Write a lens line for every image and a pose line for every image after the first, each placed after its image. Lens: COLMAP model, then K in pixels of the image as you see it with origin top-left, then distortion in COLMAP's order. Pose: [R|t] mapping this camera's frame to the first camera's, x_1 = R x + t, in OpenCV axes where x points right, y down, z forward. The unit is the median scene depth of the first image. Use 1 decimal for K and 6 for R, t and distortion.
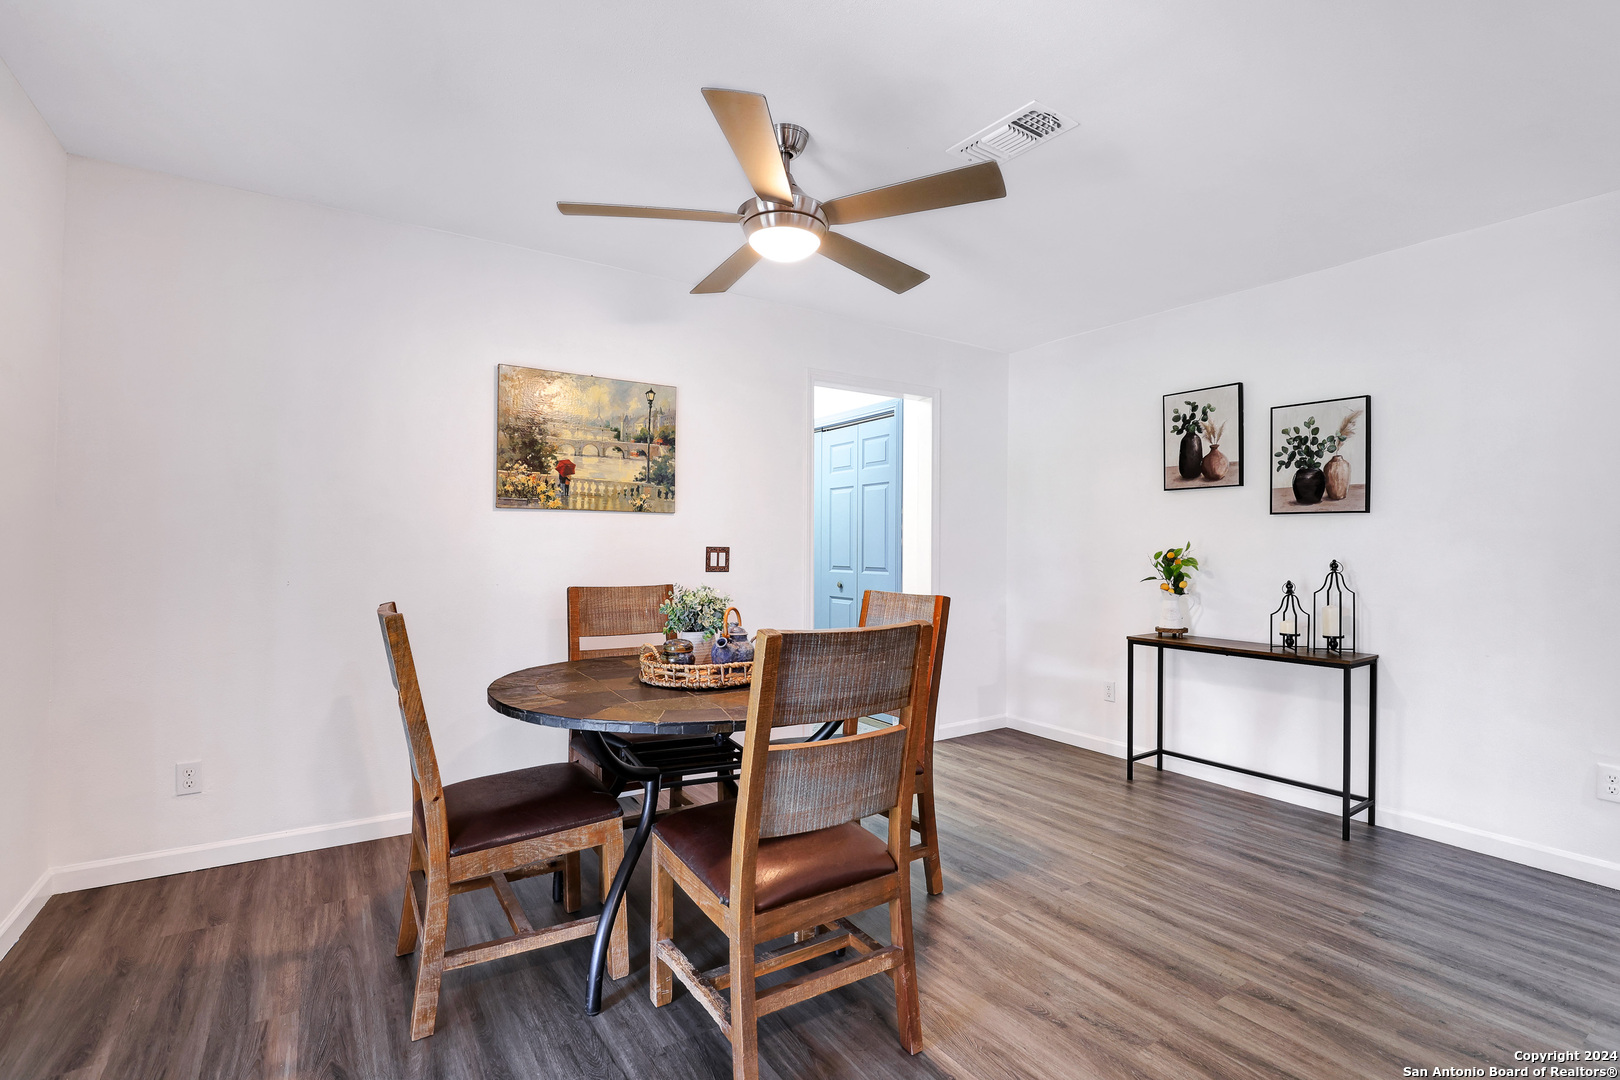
lens RADIAL K [[740.6, 0, 822.0], [0, 740.6, 541.3], [0, 0, 1]] dist [-0.035068, 0.000100]
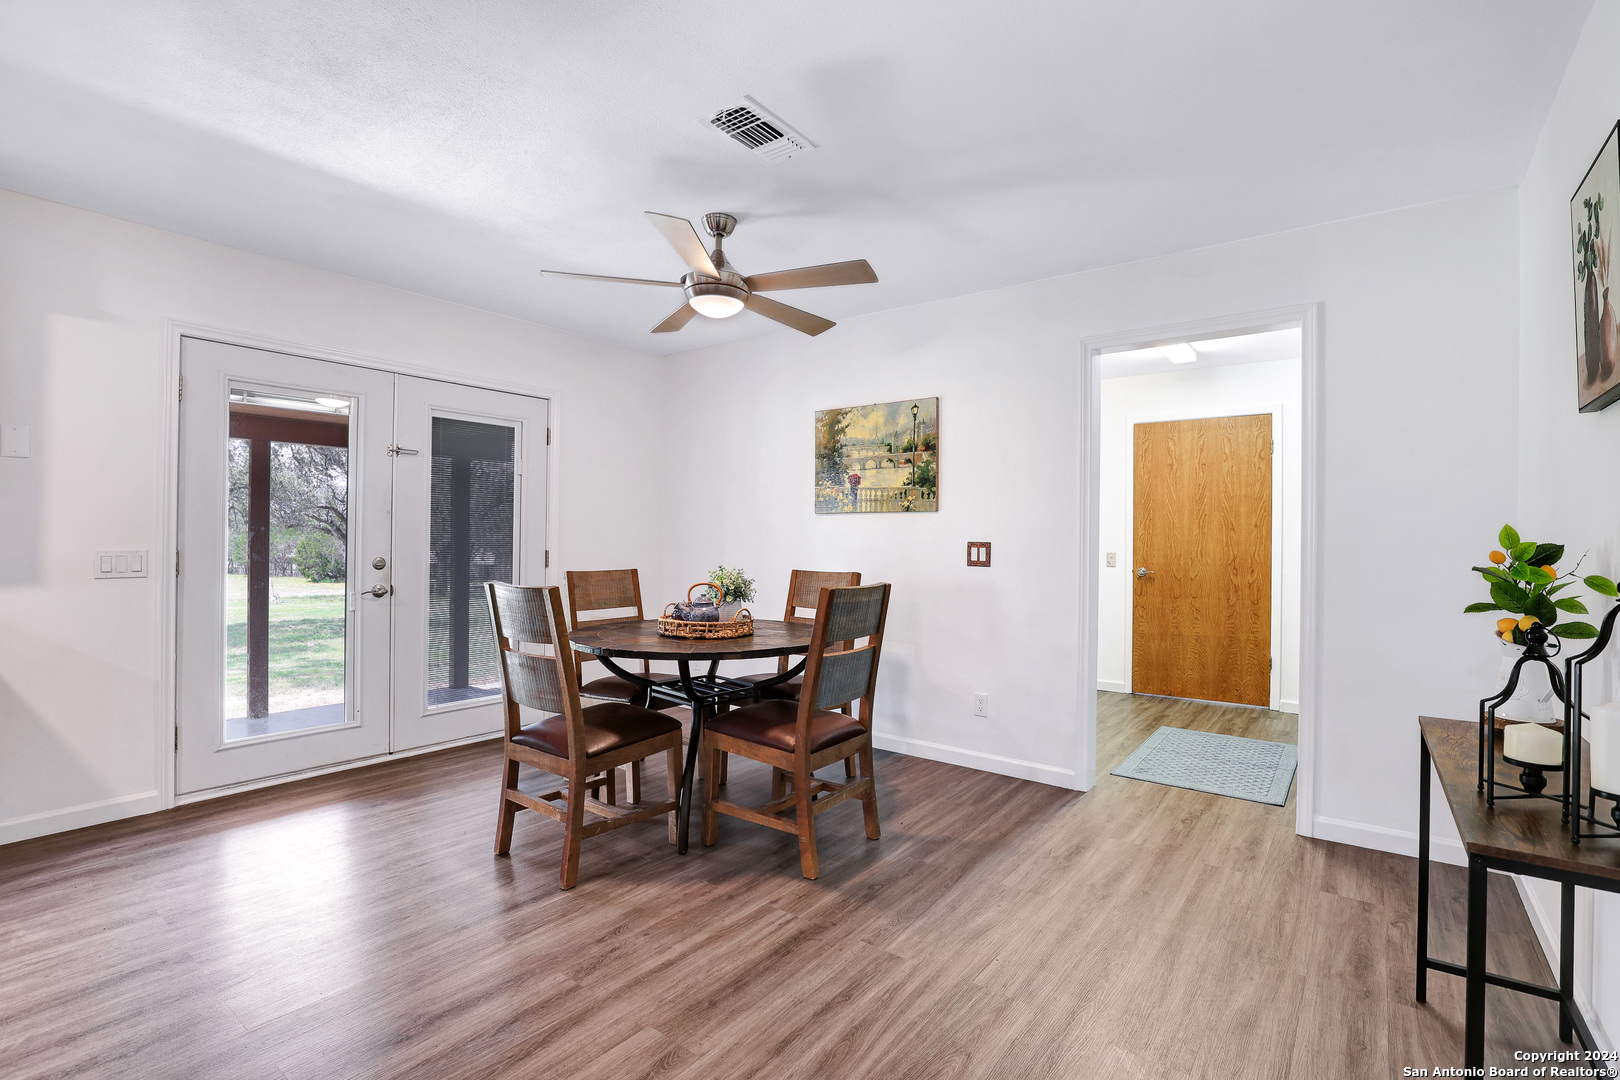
lens RADIAL K [[740.6, 0, 822.0], [0, 740.6, 541.3], [0, 0, 1]] dist [-0.035068, 0.000100]
pose [[0.337436, -0.004644, -0.941337, 0.818322], [-0.001594, 0.999984, -0.005504, 0.013598], [0.941347, 0.003358, 0.337423, 0.488844]]
